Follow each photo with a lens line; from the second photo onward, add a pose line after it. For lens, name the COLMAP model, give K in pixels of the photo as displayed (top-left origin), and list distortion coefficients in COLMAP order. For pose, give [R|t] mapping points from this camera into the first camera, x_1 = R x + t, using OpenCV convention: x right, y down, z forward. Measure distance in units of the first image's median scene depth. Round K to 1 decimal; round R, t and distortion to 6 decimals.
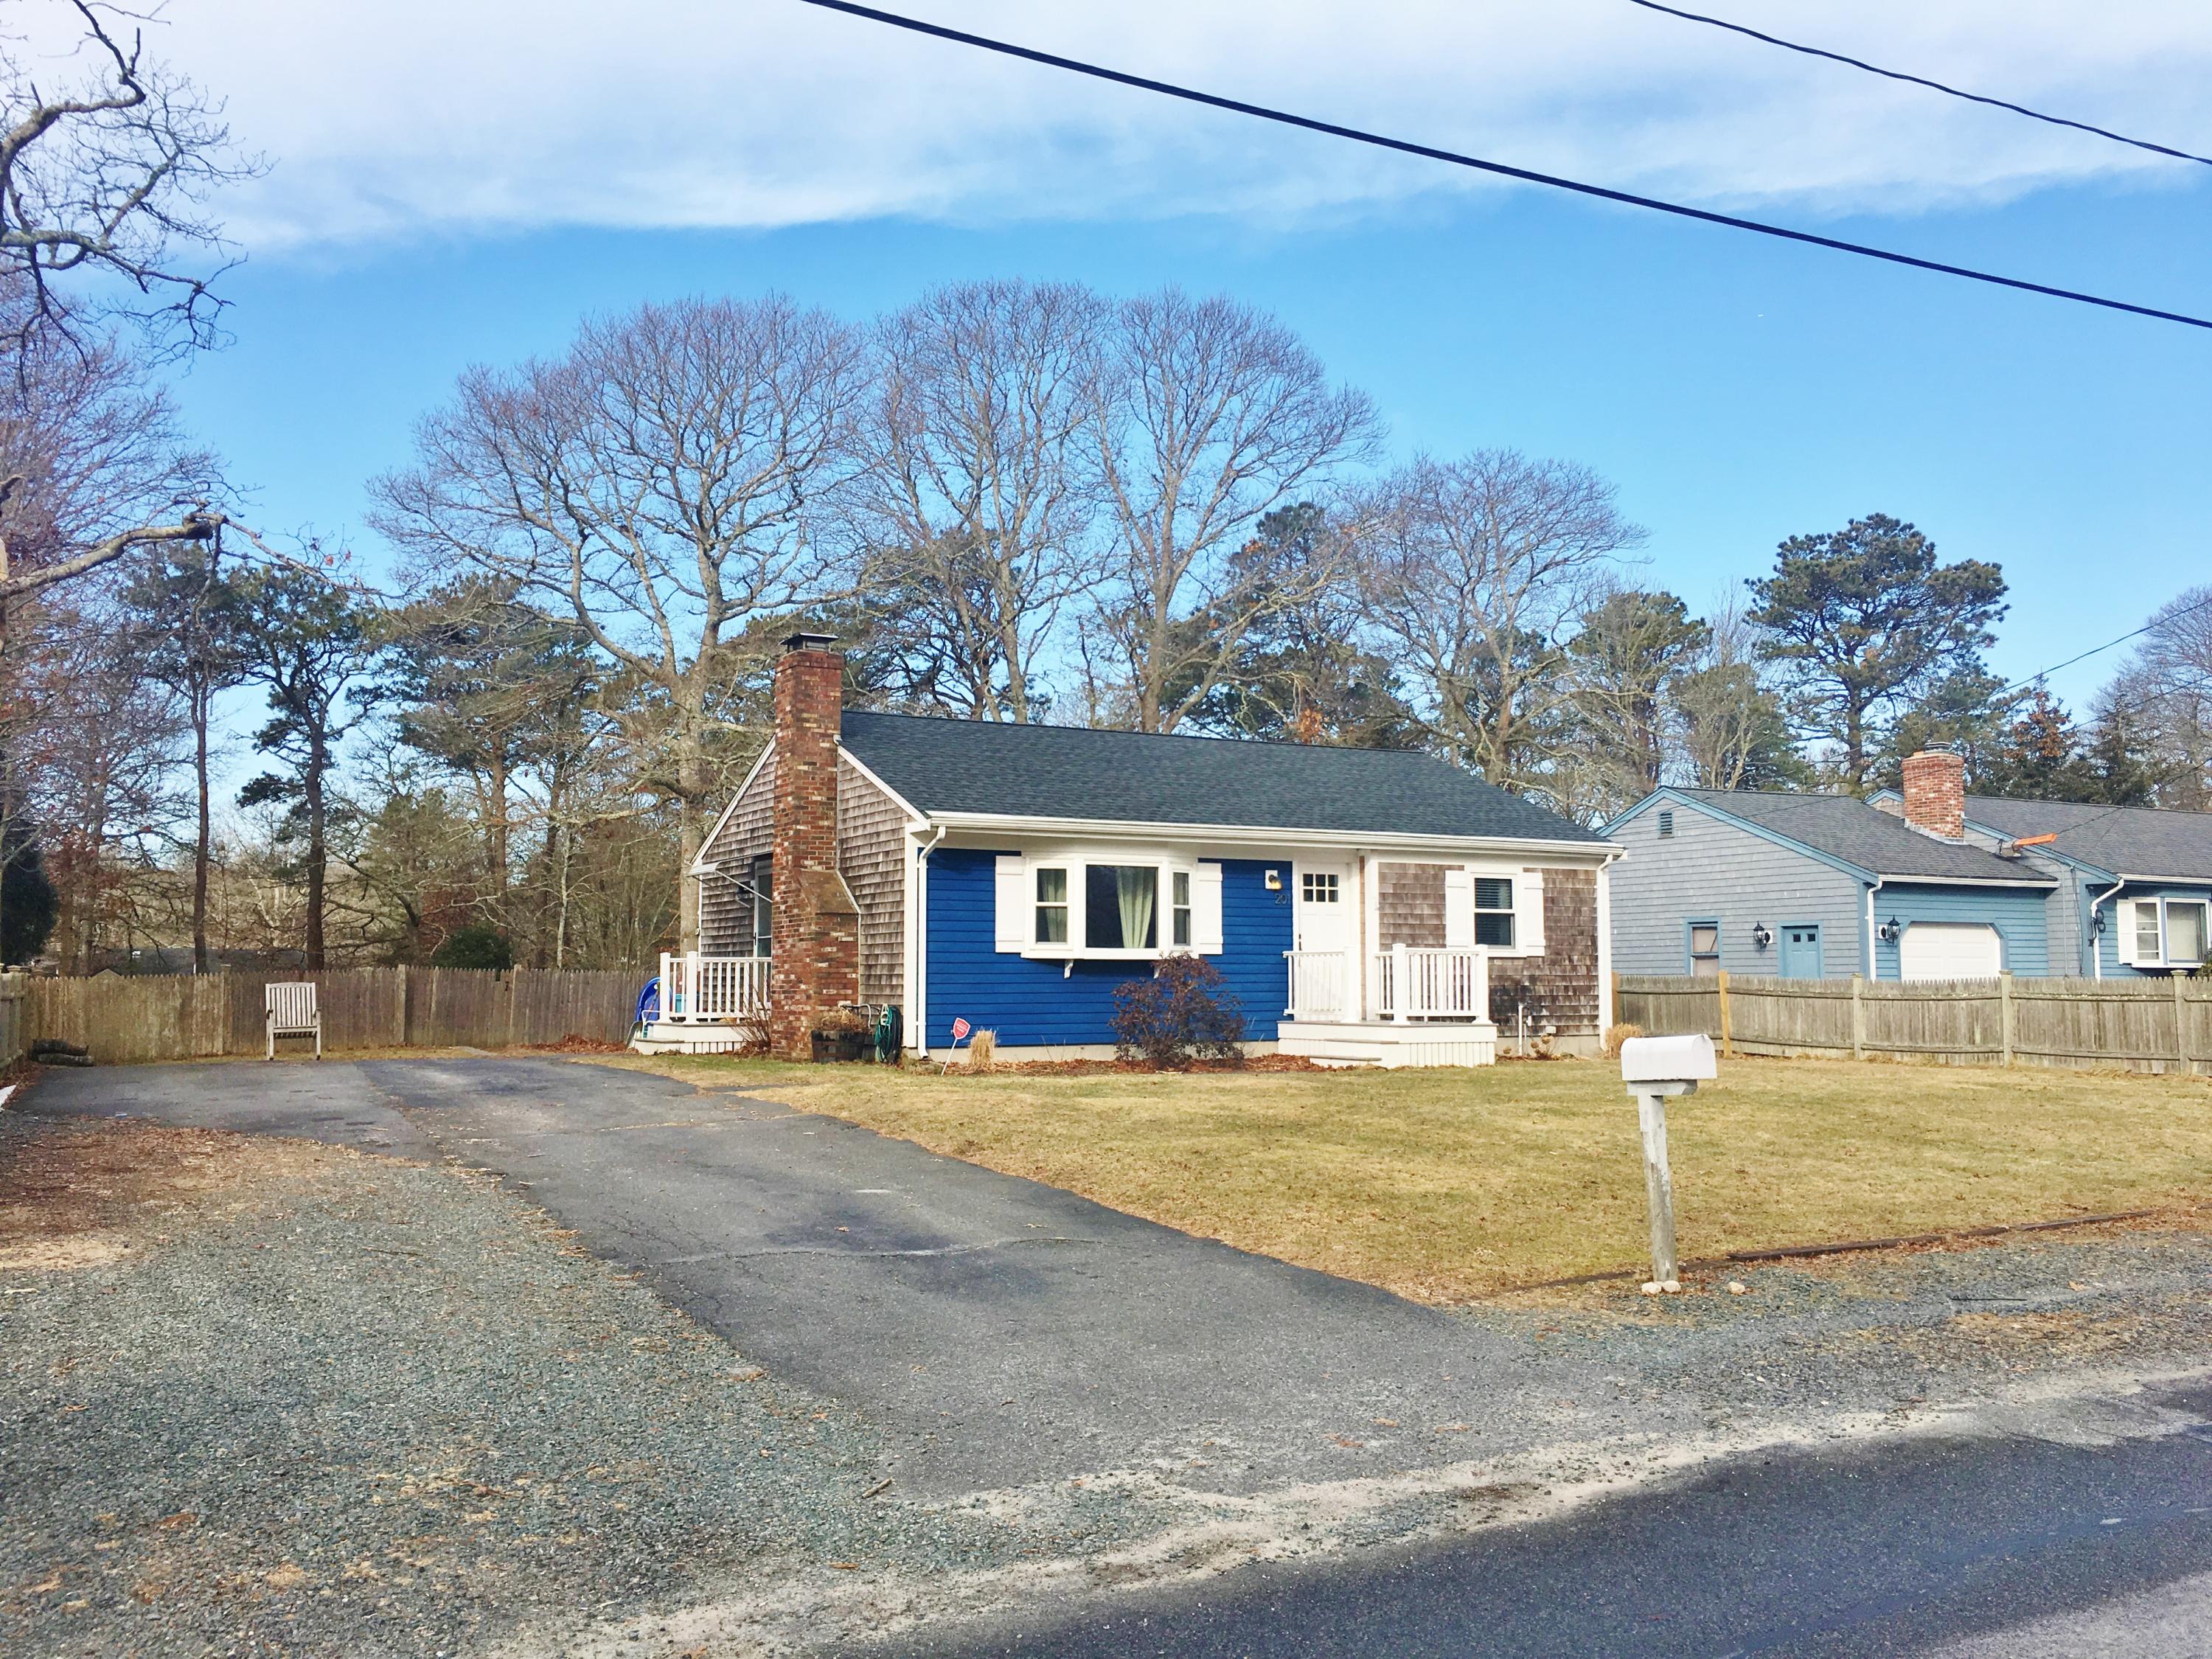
lens RADIAL K [[1891.3, 0, 1106.0], [0, 1891.3, 829.5], [0, 0, 1]] dist [0.093172, -0.124585]
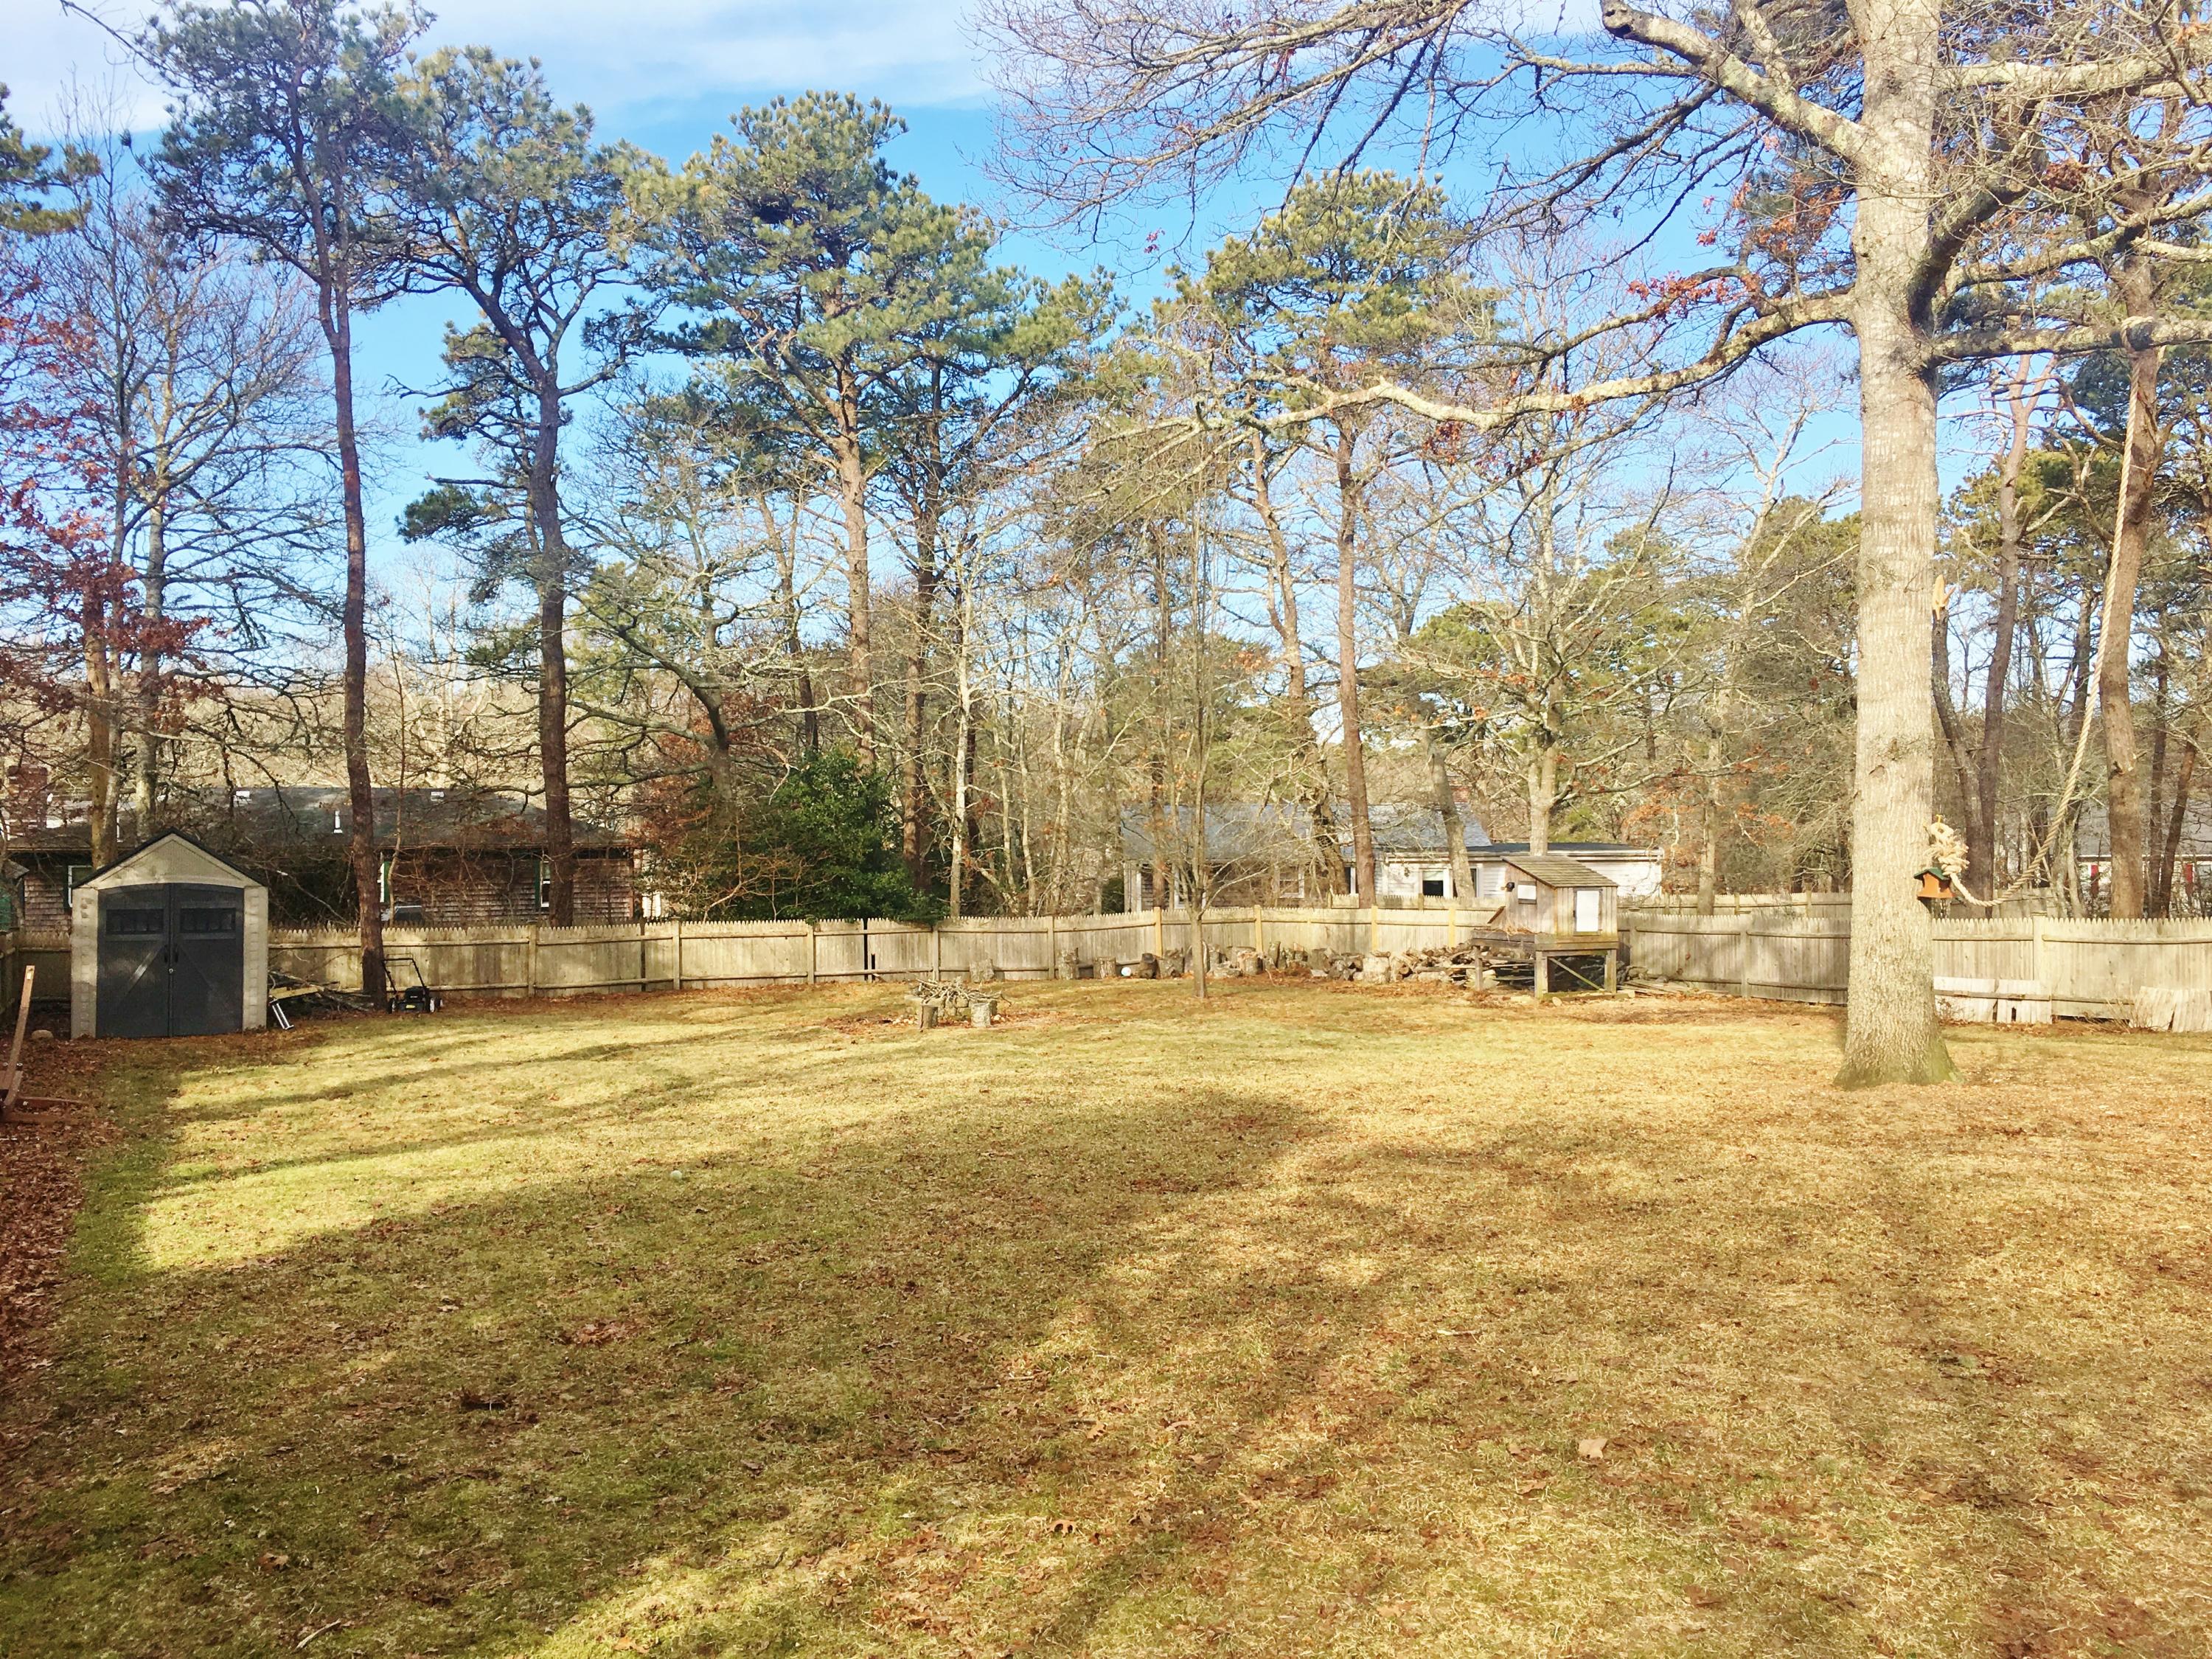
lens RADIAL K [[1891.3, 0, 1106.0], [0, 1891.3, 829.5], [0, 0, 1]] dist [0.093172, -0.124585]
pose [[0.998626, -0.001596, -0.052375, -0.540021], [0.006120, 0.996248, 0.086326, 0.066244], [0.052041, -0.086528, 0.994889, 1.103601]]
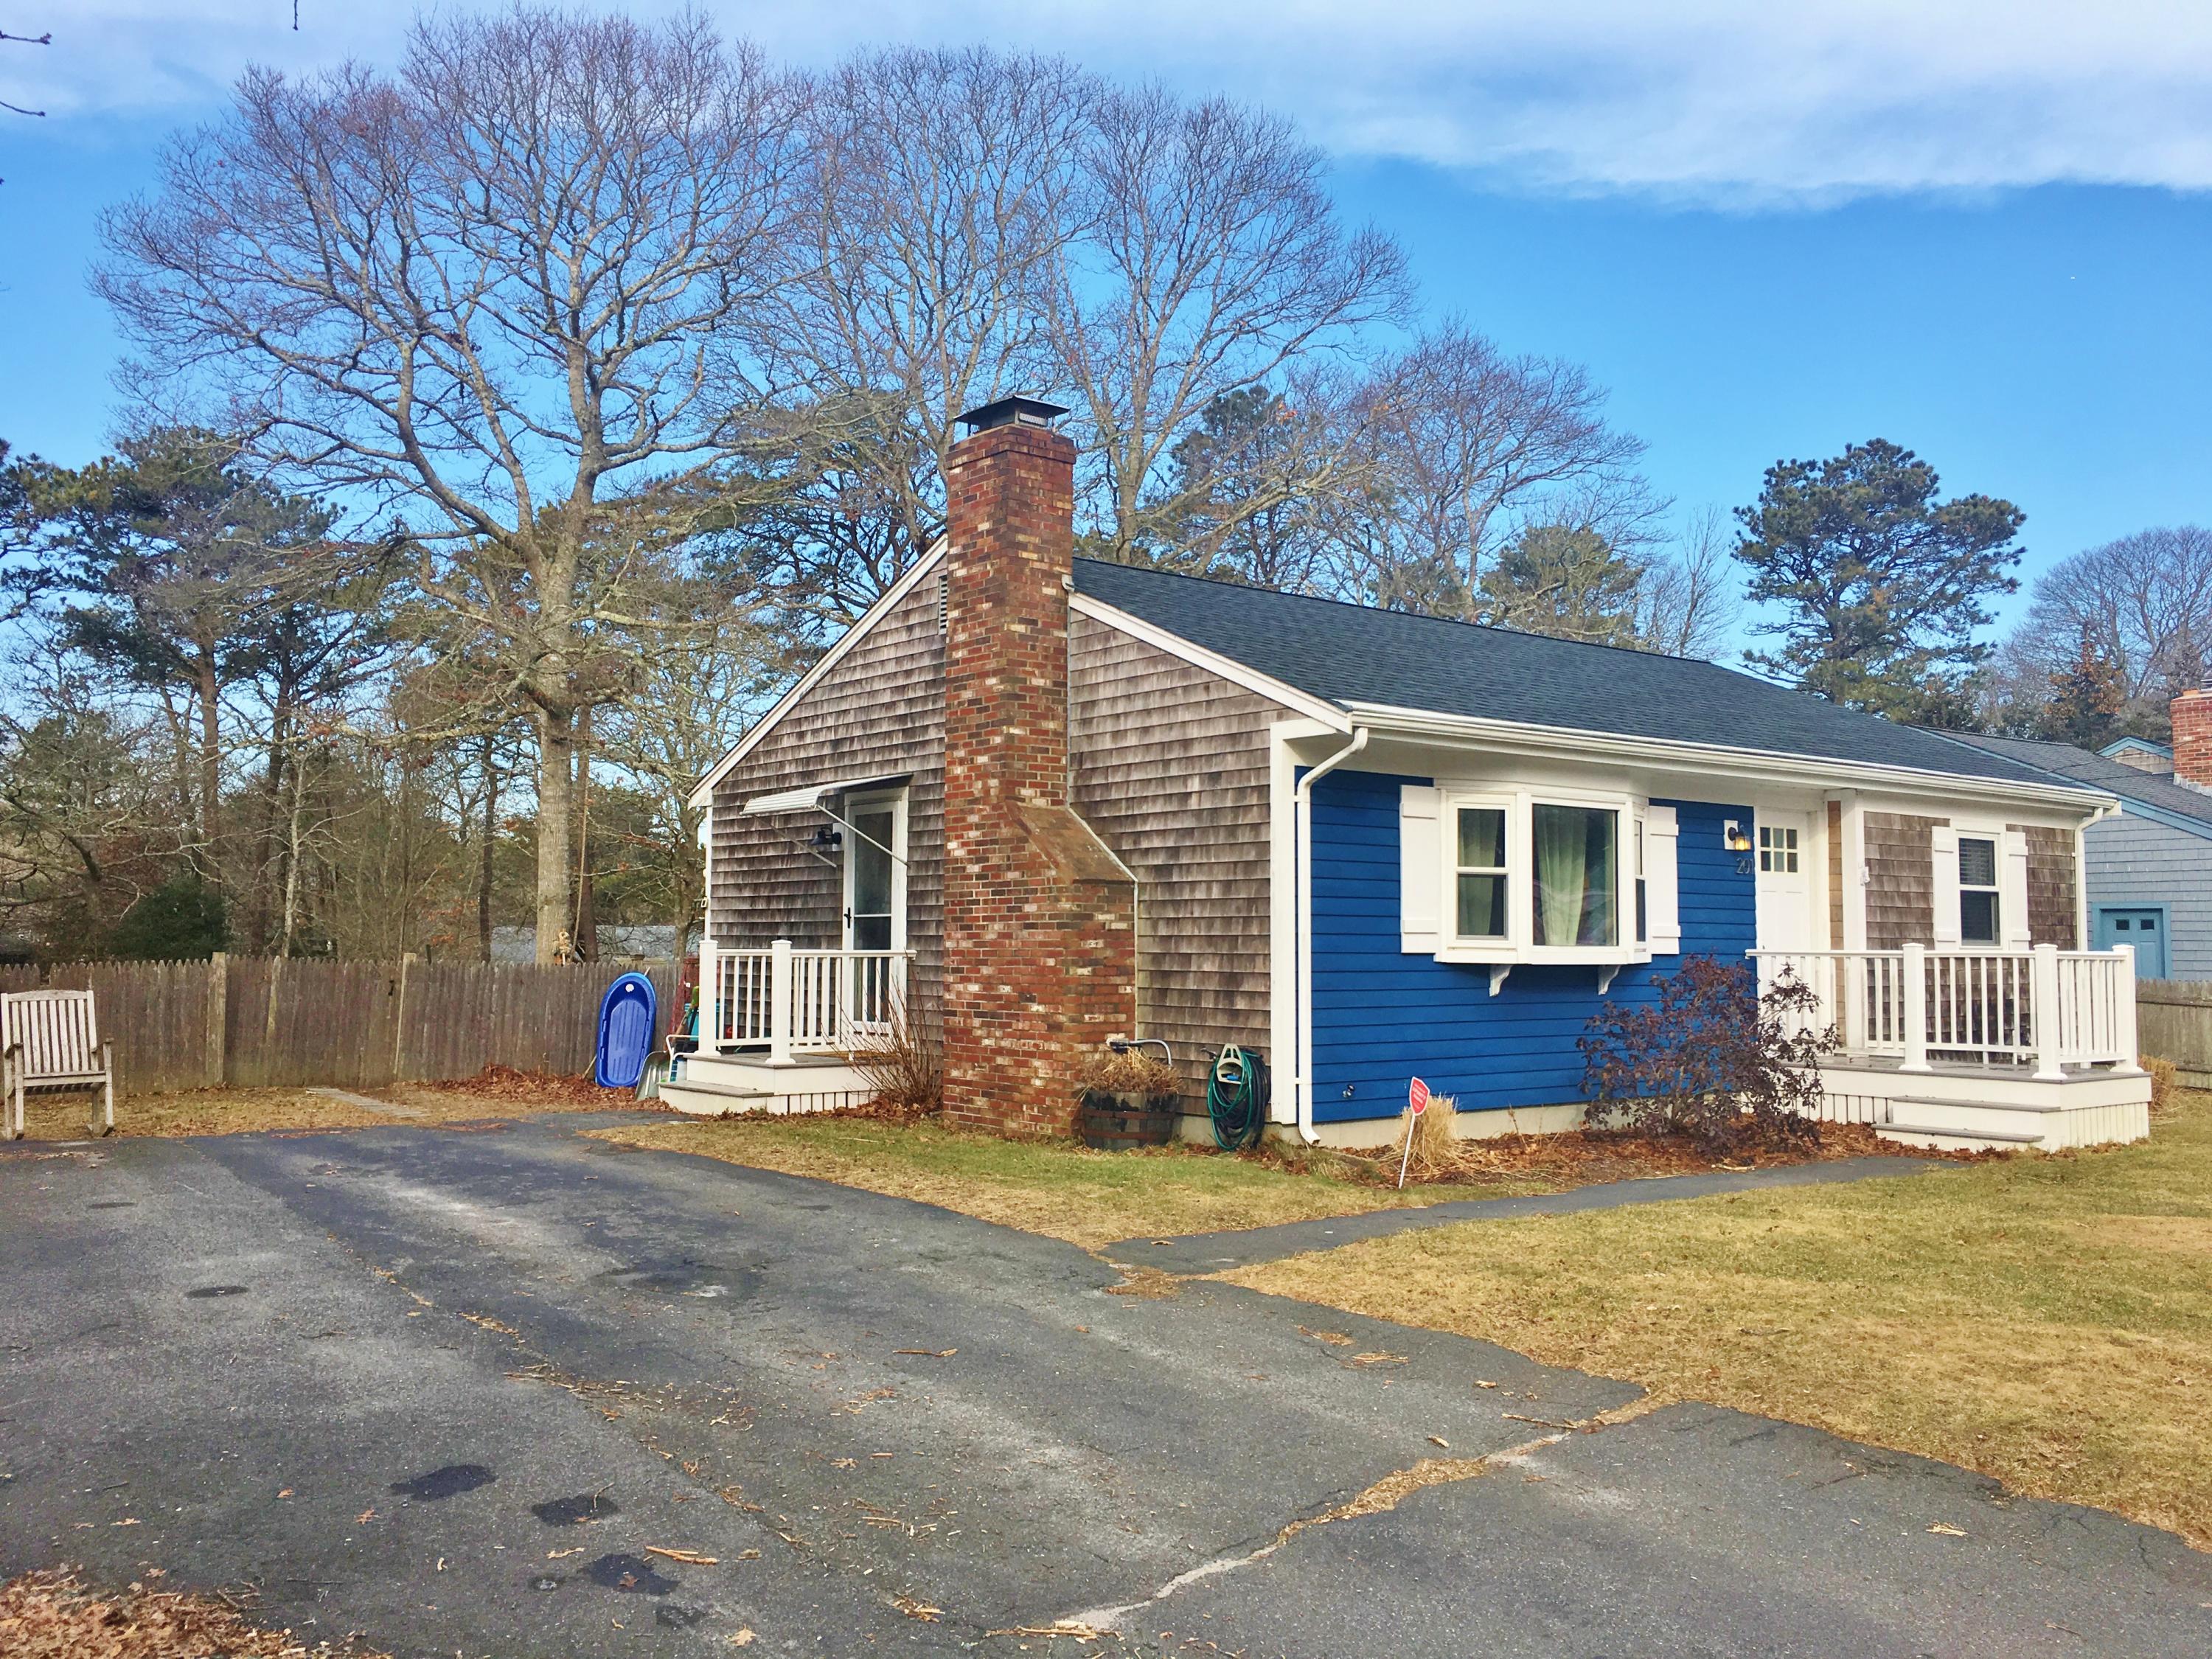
lens RADIAL K [[1891.3, 0, 1106.0], [0, 1891.3, 829.5], [0, 0, 1]] dist [0.093172, -0.124585]
pose [[0.985610, 0.017354, 0.168142, -0.218063], [-0.020789, 0.999609, 0.018691, 0.016641], [-0.167751, -0.021917, 0.985586, 0.402091]]
